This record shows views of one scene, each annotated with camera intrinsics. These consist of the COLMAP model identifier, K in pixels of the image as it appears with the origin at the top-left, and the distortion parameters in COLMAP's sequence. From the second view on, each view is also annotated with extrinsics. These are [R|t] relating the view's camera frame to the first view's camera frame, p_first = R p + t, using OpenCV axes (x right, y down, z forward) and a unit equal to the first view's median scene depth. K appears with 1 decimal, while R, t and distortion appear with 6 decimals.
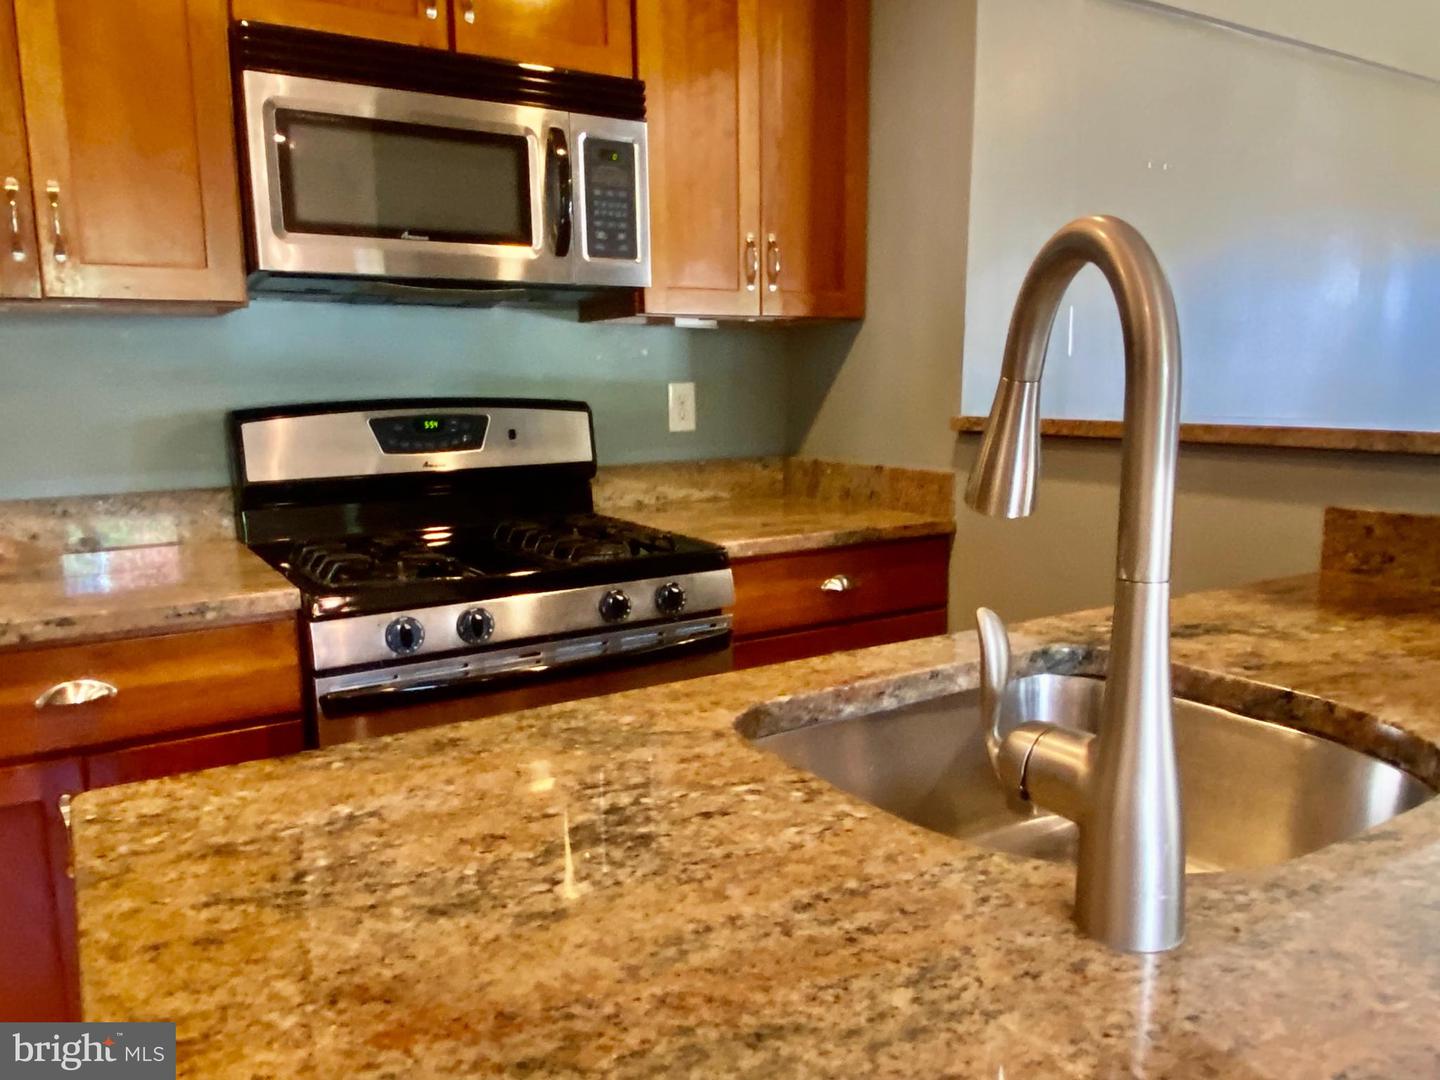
lens RADIAL K [[1062.7, 0, 718.0], [0, 1062.7, 551.9], [0, 0, 1]] dist [0.048150, -0.041264]
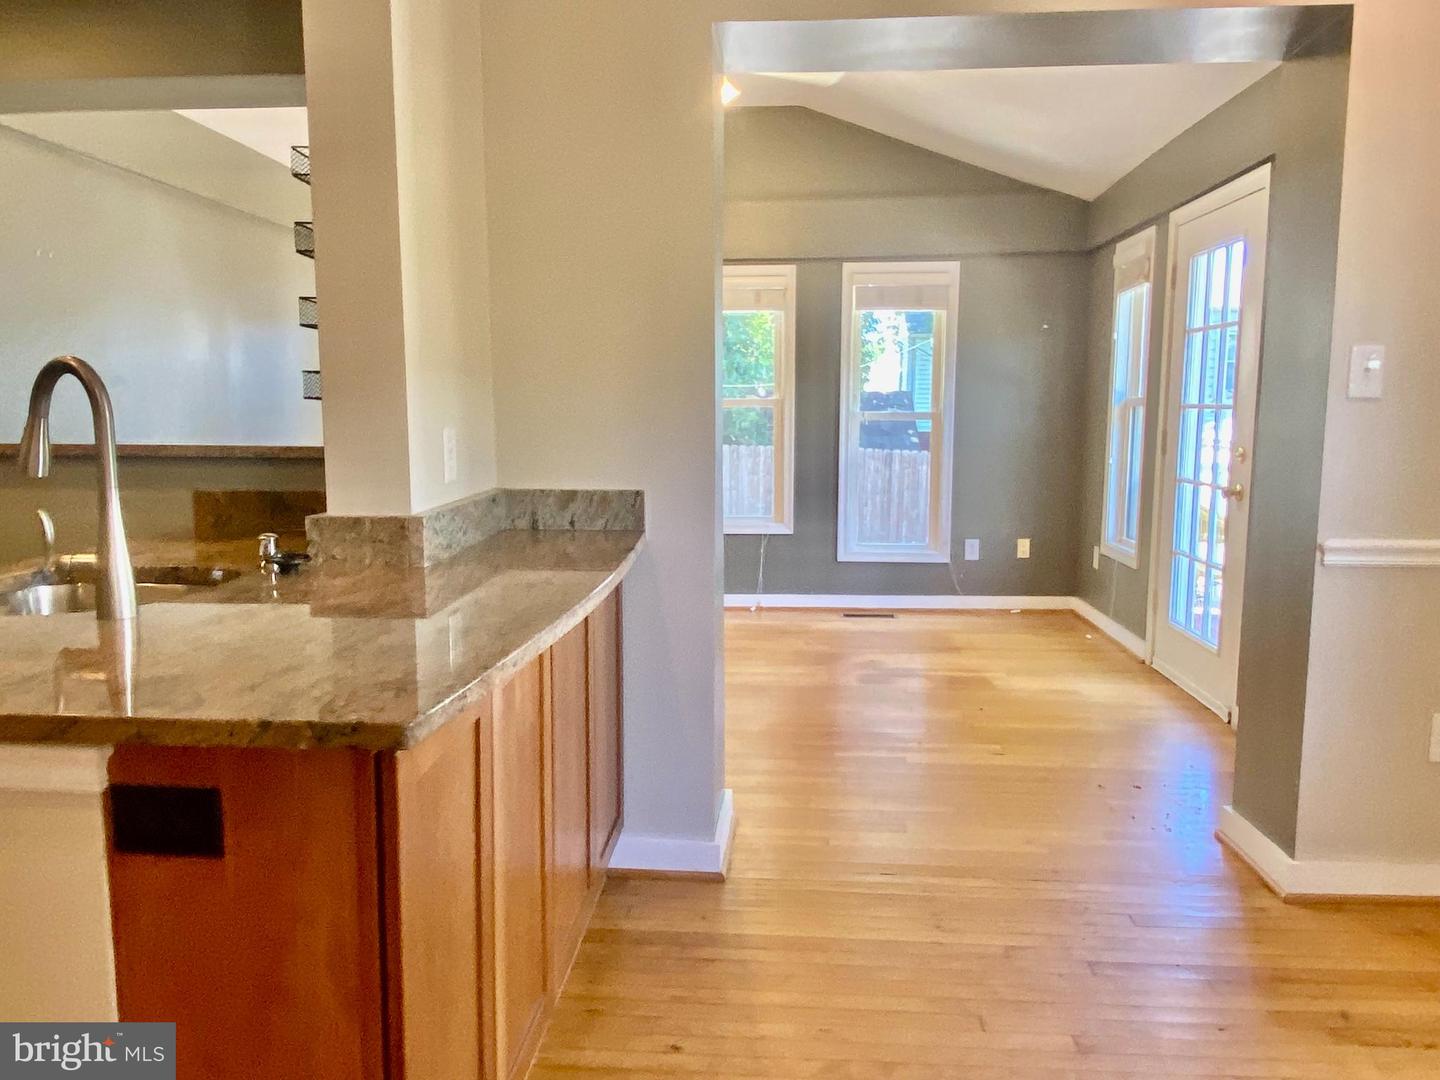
lens RADIAL K [[1062.7, 0, 711.1], [0, 1062.7, 549.4], [0, 0, 1]] dist [0.048150, -0.041264]
pose [[0.590890, -0.093087, 0.801364, -0.253146], [0.120487, 0.992363, 0.026433, 0.080298], [-0.797704, 0.080935, 0.597593, -0.519195]]
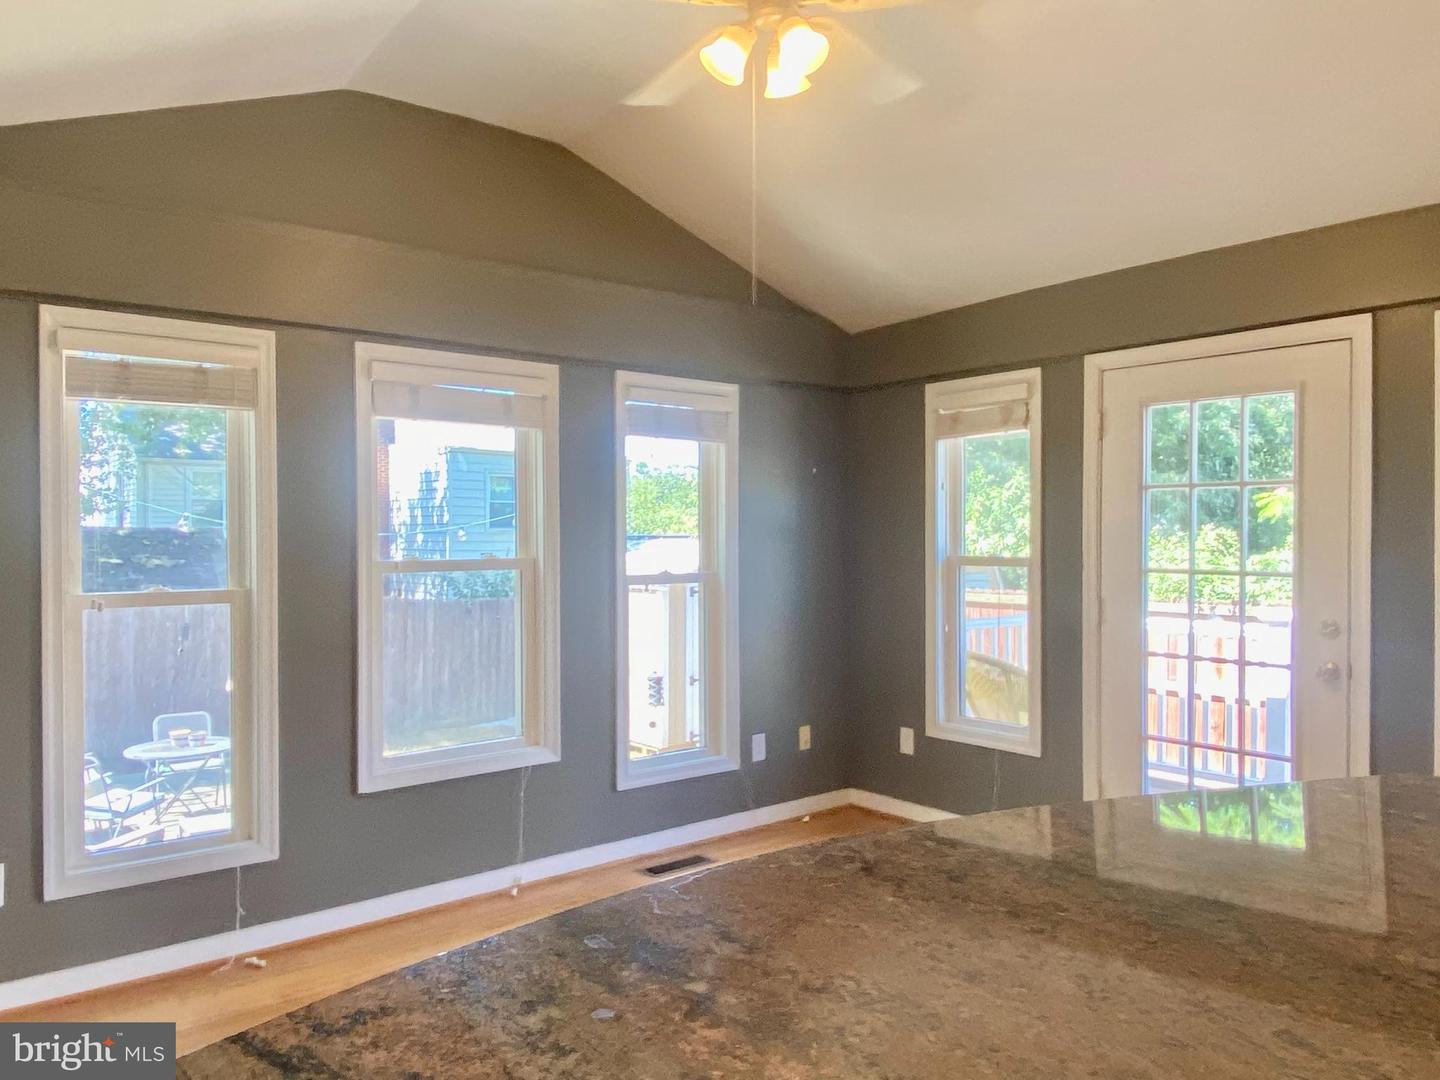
lens RADIAL K [[1062.7, 0, 714.5], [0, 1062.7, 537.3], [0, 0, 1]] dist [0.048150, -0.041264]
pose [[-0.125996, 0.013459, 0.991939, 0.297632], [0.163913, 0.986447, 0.007436, -0.243907], [-0.978395, 0.163529, -0.126494, 1.029959]]
